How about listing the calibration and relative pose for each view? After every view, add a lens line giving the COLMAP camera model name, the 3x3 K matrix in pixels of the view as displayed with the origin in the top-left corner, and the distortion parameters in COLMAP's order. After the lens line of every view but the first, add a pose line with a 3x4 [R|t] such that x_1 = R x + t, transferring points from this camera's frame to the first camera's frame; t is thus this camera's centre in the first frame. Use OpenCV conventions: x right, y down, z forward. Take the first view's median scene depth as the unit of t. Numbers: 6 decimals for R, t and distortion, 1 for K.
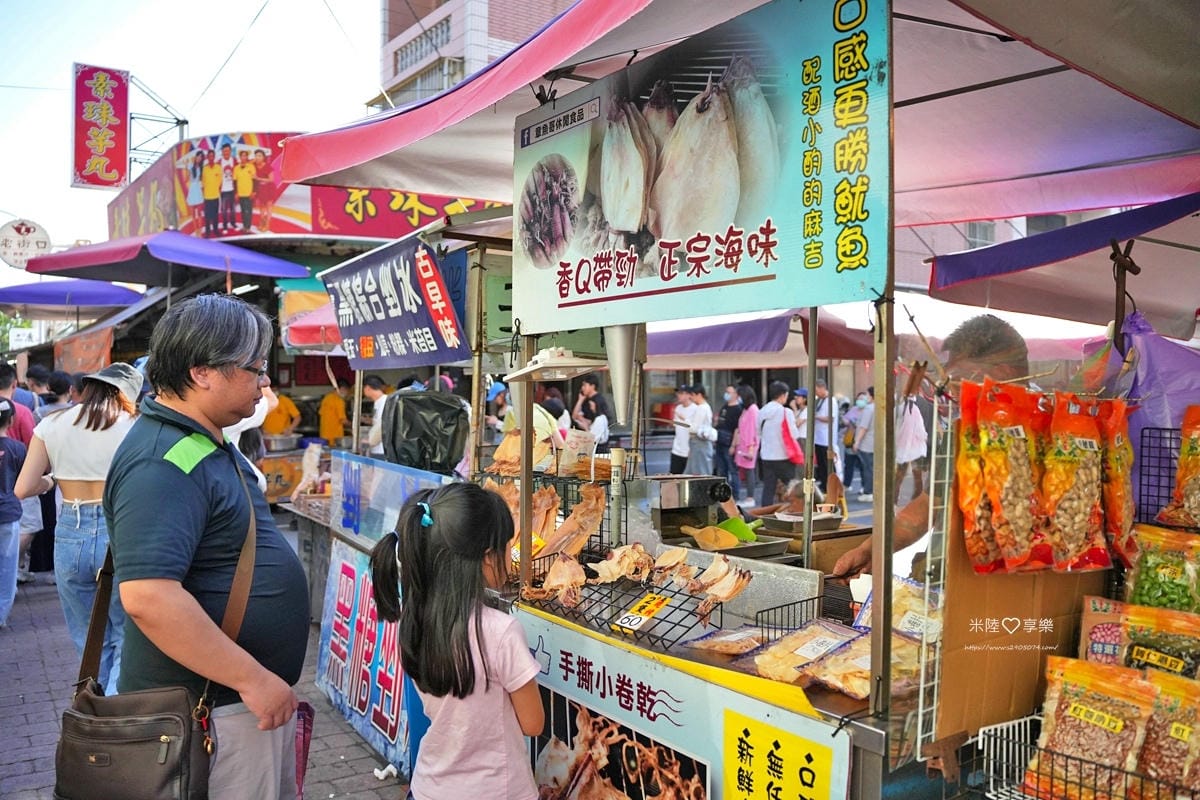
lens RADIAL K [[969.0, 0, 609.5], [0, 969.0, 402.8], [0, 0, 1]] dist [-0.103848, 0.053478]
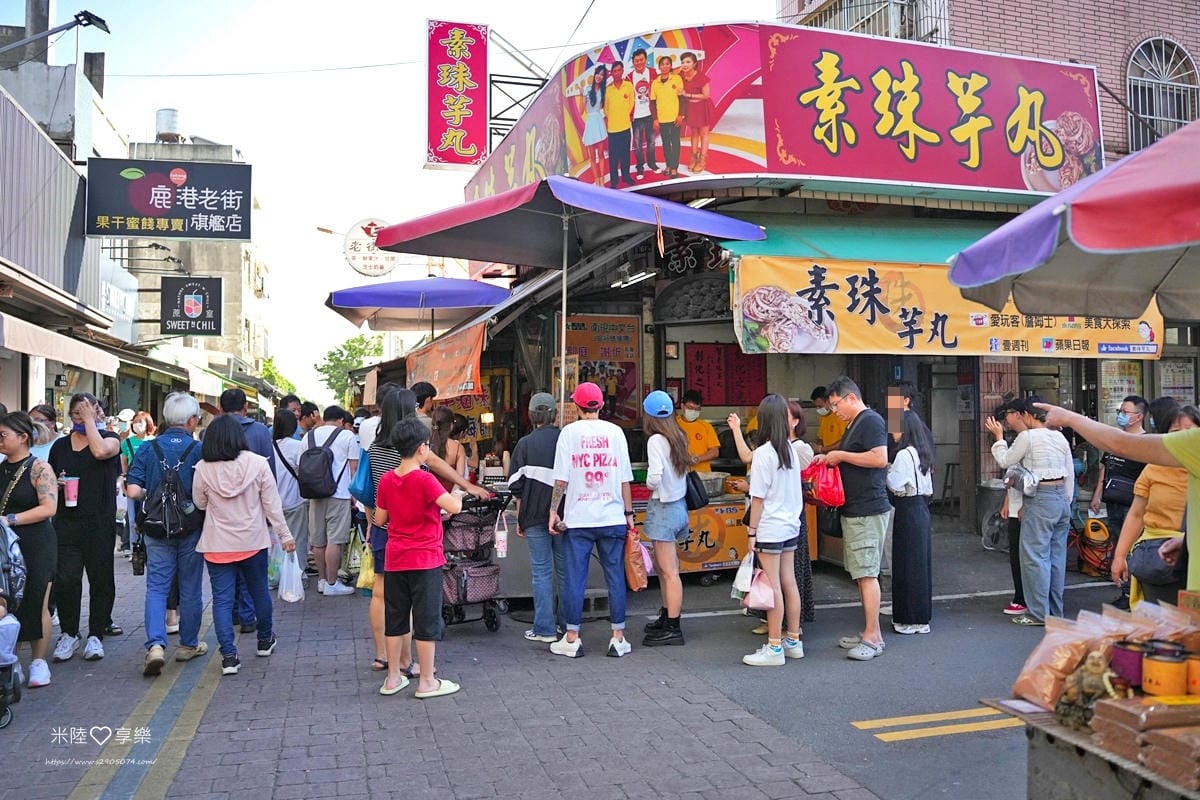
lens RADIAL K [[969.0, 0, 595.6], [0, 969.0, 400.4], [0, 0, 1]] dist [-0.103848, 0.053478]
pose [[0.944479, -0.010619, -0.328399, -0.207446], [0.002037, 0.999648, -0.026466, -0.002205], [0.328564, 0.024328, 0.944168, 0.340364]]
